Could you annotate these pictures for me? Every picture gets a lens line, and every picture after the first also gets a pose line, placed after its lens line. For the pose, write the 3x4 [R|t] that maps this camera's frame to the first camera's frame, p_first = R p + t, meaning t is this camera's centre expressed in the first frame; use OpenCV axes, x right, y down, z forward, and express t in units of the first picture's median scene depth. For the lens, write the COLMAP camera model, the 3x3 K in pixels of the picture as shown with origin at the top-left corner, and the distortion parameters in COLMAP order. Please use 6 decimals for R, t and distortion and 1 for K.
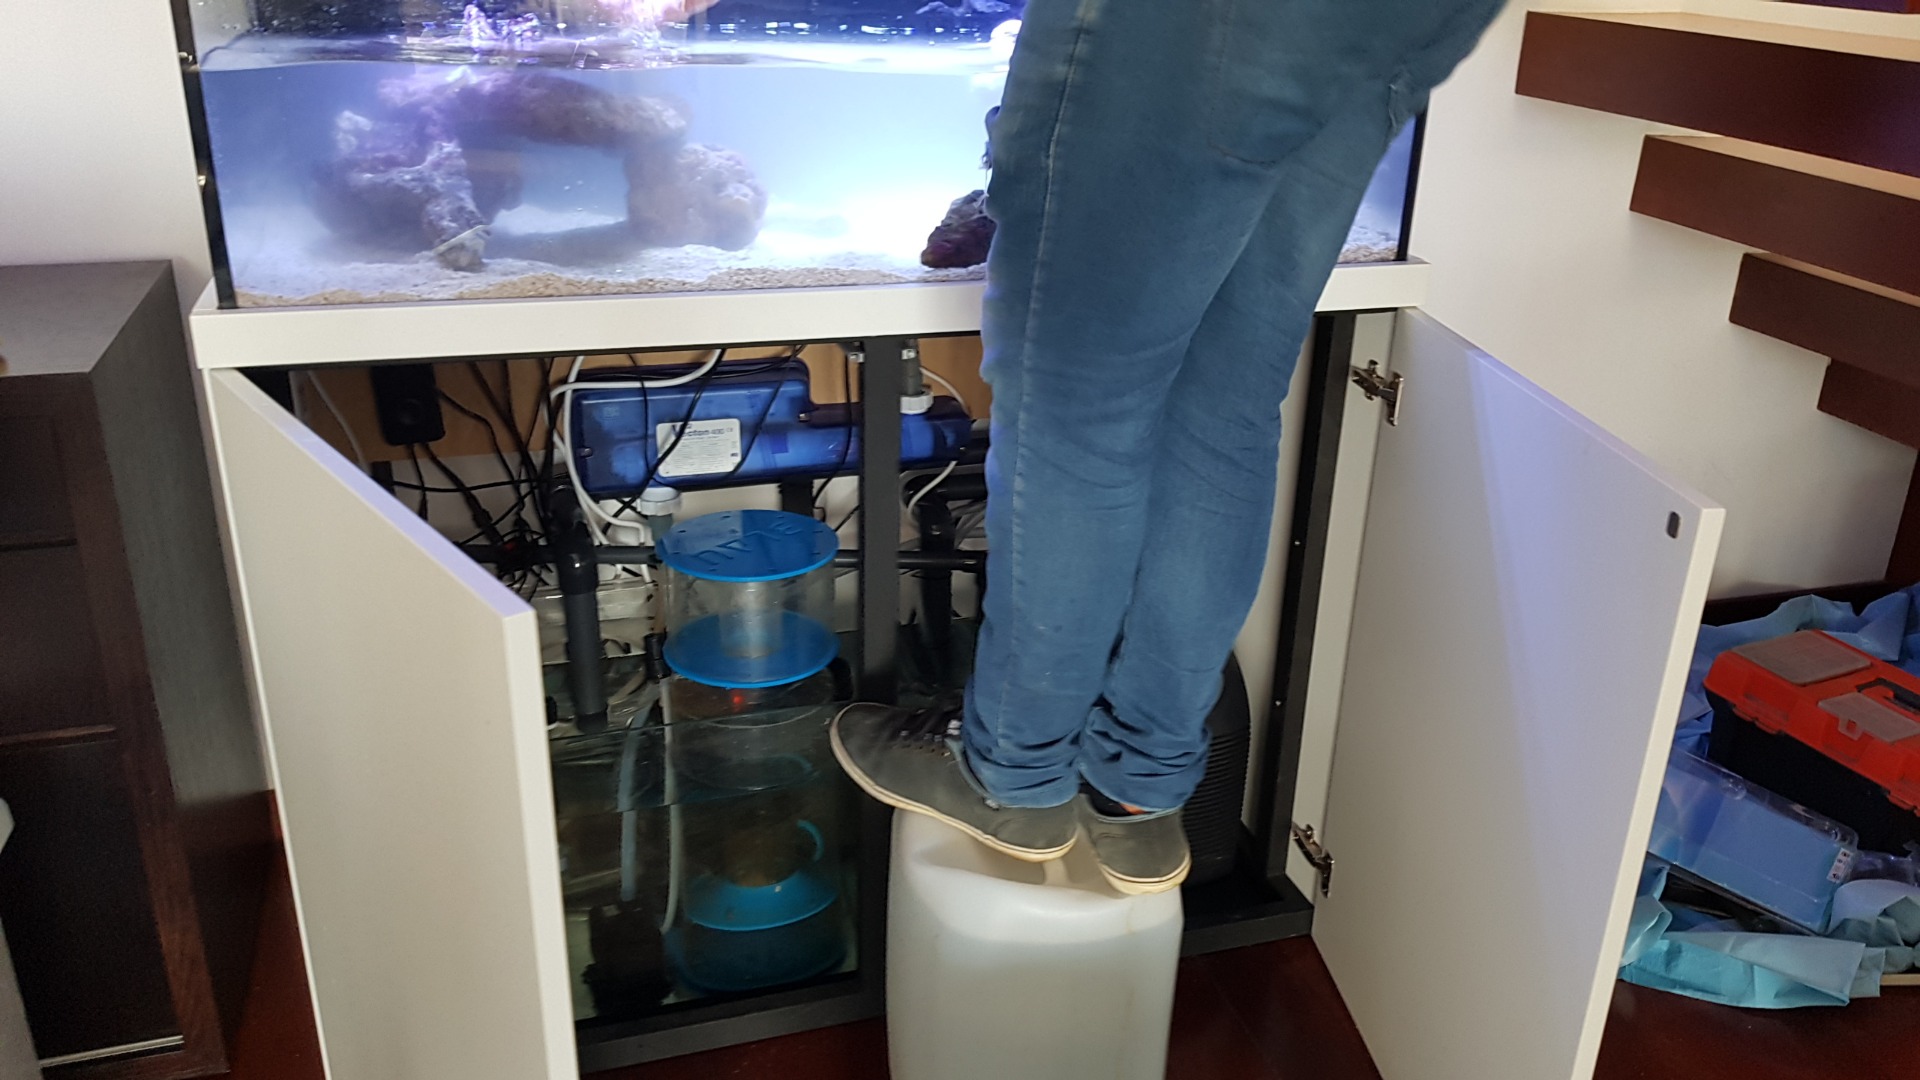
lens RADIAL K [[1504.0, 0, 978.3], [0, 1504.0, 517.1], [0, 0, 1]] dist [0.032243, -0.003670]
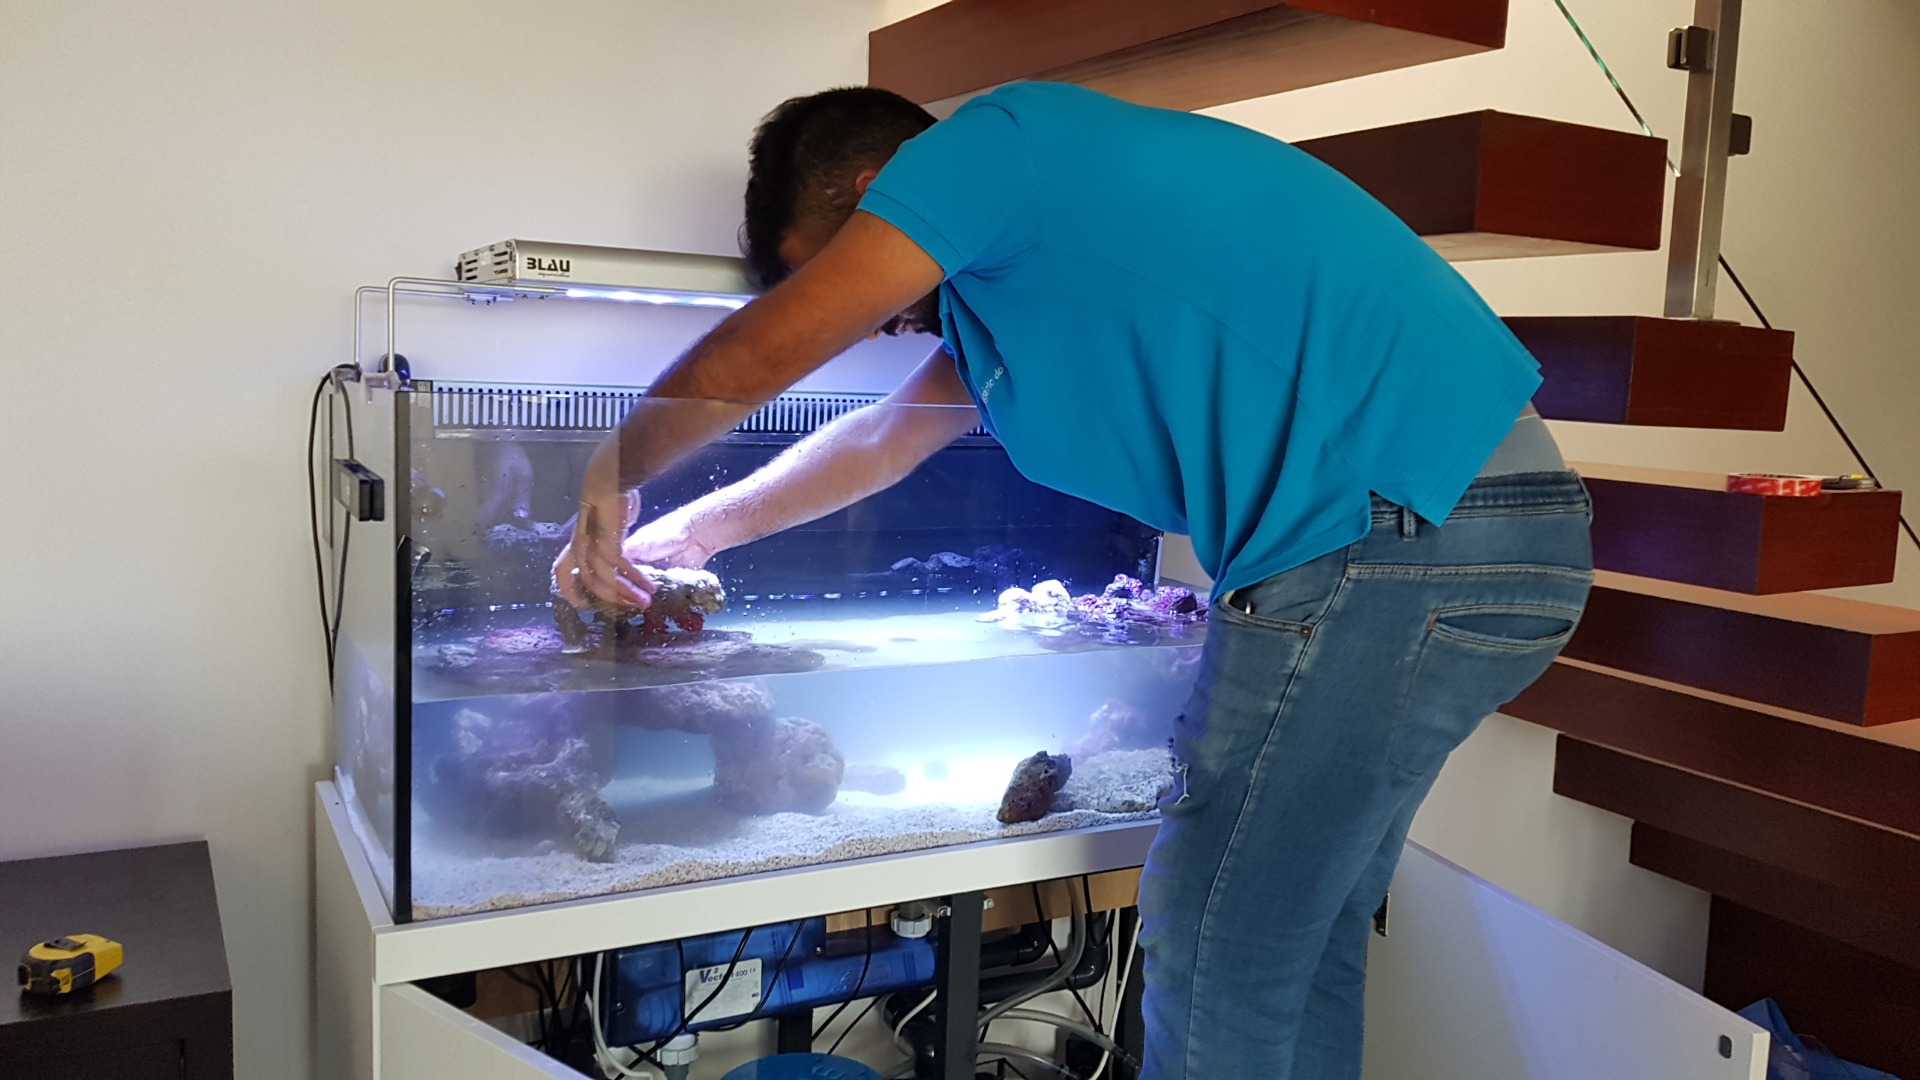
lens RADIAL K [[1505.6, 0, 960.0], [0, 1505.6, 540.0], [0, 0, 1]] dist [0.106302, -0.126505]
pose [[0.981746, -0.018680, 0.189277, -0.268722], [0.066866, 0.965536, -0.251535, -0.087969], [-0.178055, 0.259600, 0.949160, -0.111025]]
